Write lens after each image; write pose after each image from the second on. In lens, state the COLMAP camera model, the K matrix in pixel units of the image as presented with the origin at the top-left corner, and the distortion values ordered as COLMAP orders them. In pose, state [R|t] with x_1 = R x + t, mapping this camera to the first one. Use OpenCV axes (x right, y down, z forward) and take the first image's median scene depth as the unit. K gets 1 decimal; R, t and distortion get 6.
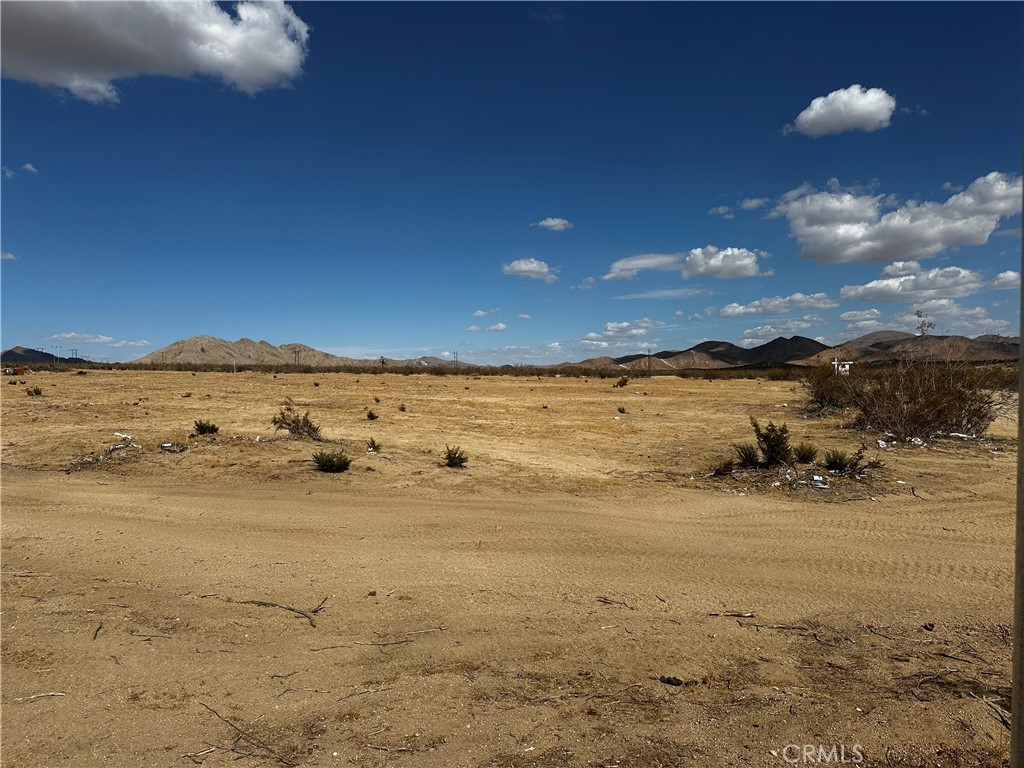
lens RADIAL K [[701.1, 0, 500.0], [0, 701.1, 375.3], [0, 0, 1]] dist [0.075376, -0.083185]
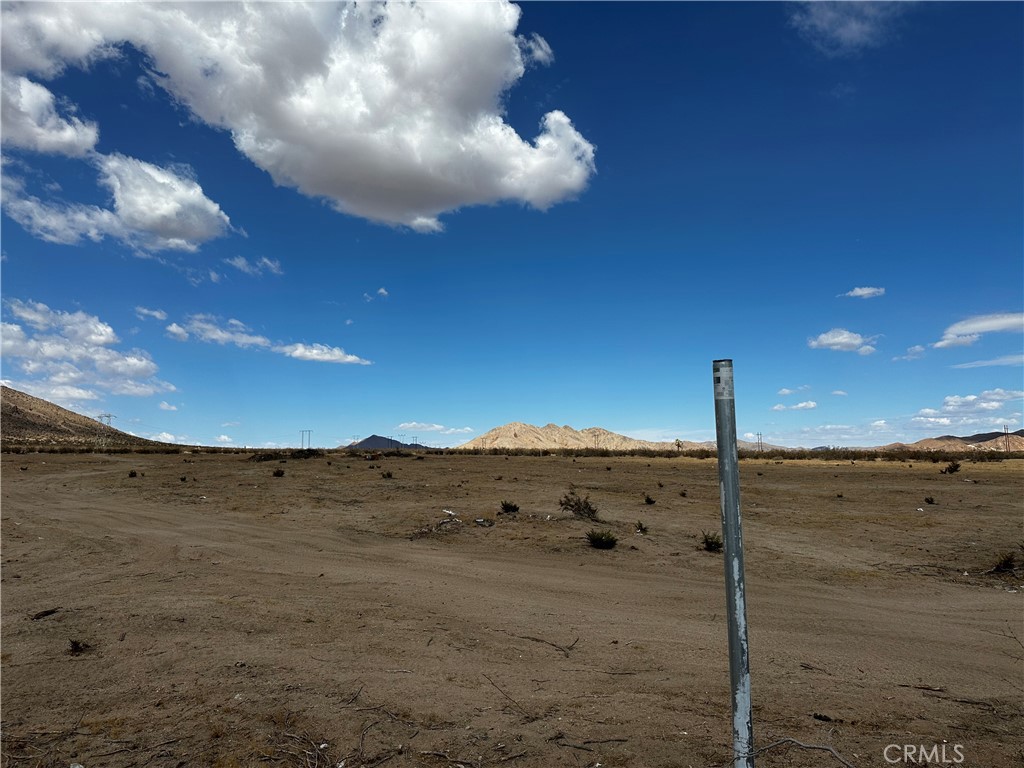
lens RADIAL K [[701.1, 0, 511.2], [0, 701.1, 383.1], [0, 0, 1]] dist [0.075376, -0.083185]
pose [[0.920159, -0.046477, -0.388776, 0.052670], [0.004897, 0.994218, -0.107267, -0.007012], [0.391513, 0.096799, 0.915067, -0.093283]]
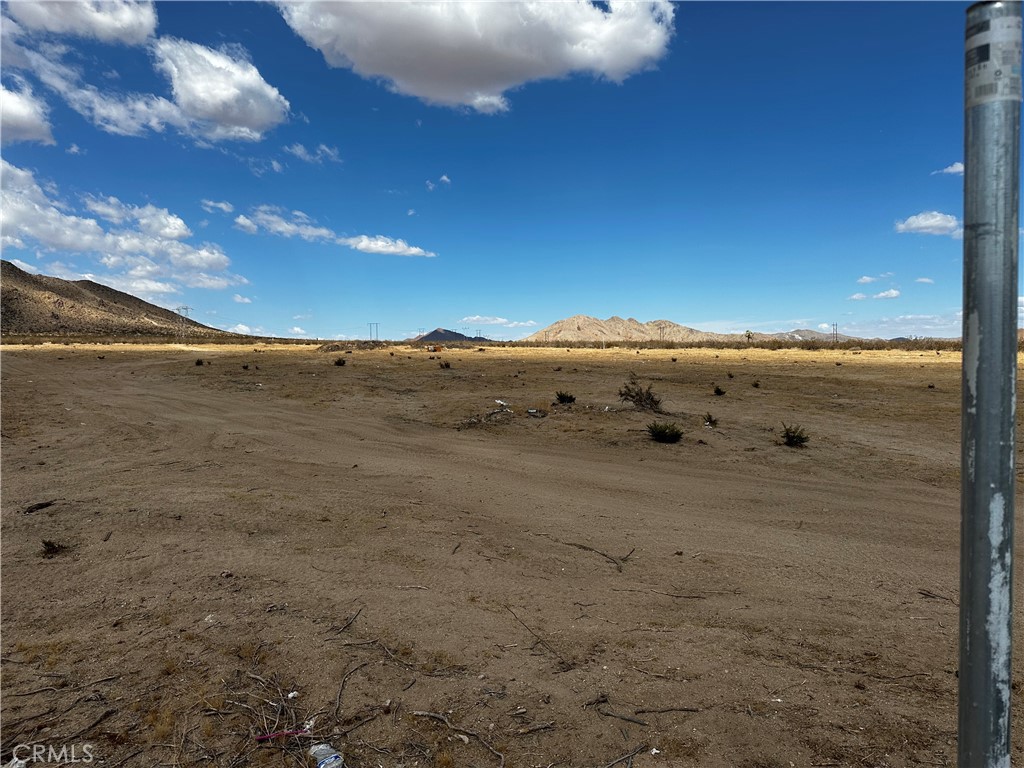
lens RADIAL K [[701.1, 0, 517.1], [0, 701.1, 374.9], [0, 0, 1]] dist [0.075376, -0.083185]
pose [[0.884877, 0.012181, -0.465666, 0.030771], [0.003651, 0.999446, 0.033081, 0.000331], [0.465811, -0.030972, 0.884342, -0.017643]]
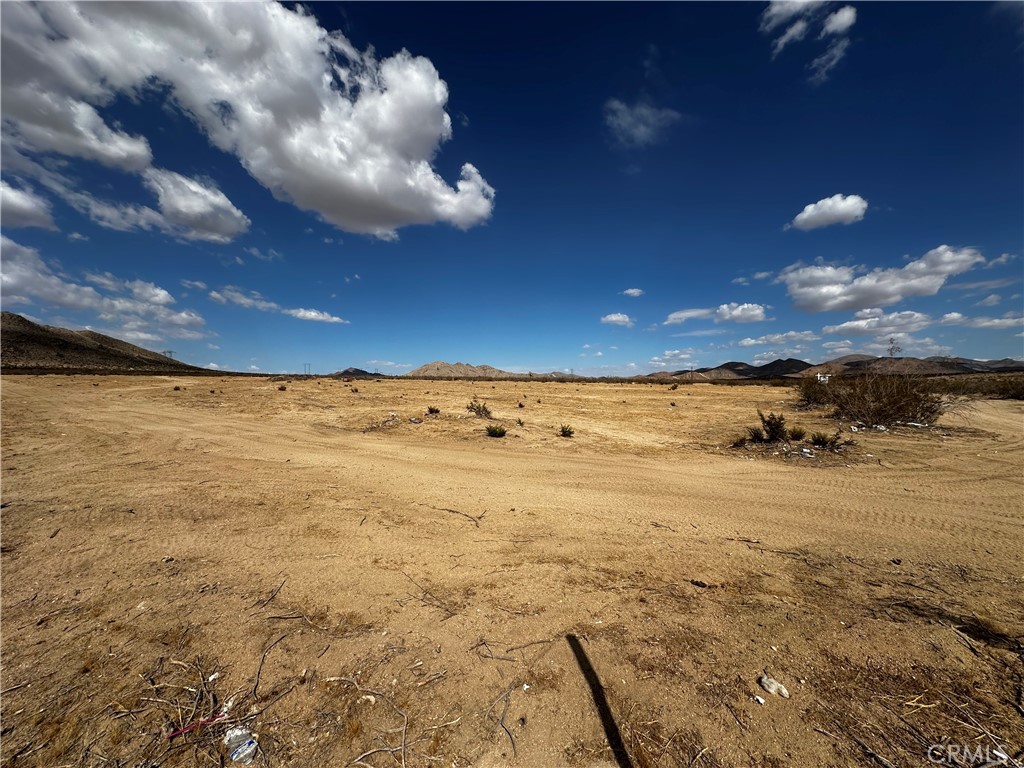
lens RADIAL K [[400.5, 0, 513.6], [0, 400.5, 388.6], [0, 0, 1]] dist [-0.002746, 0.001821]
pose [[0.978069, 0.006541, -0.208178, 0.006330], [-0.003418, 0.999876, 0.015357, 0.000604], [0.208253, -0.014309, 0.977970, 0.019135]]
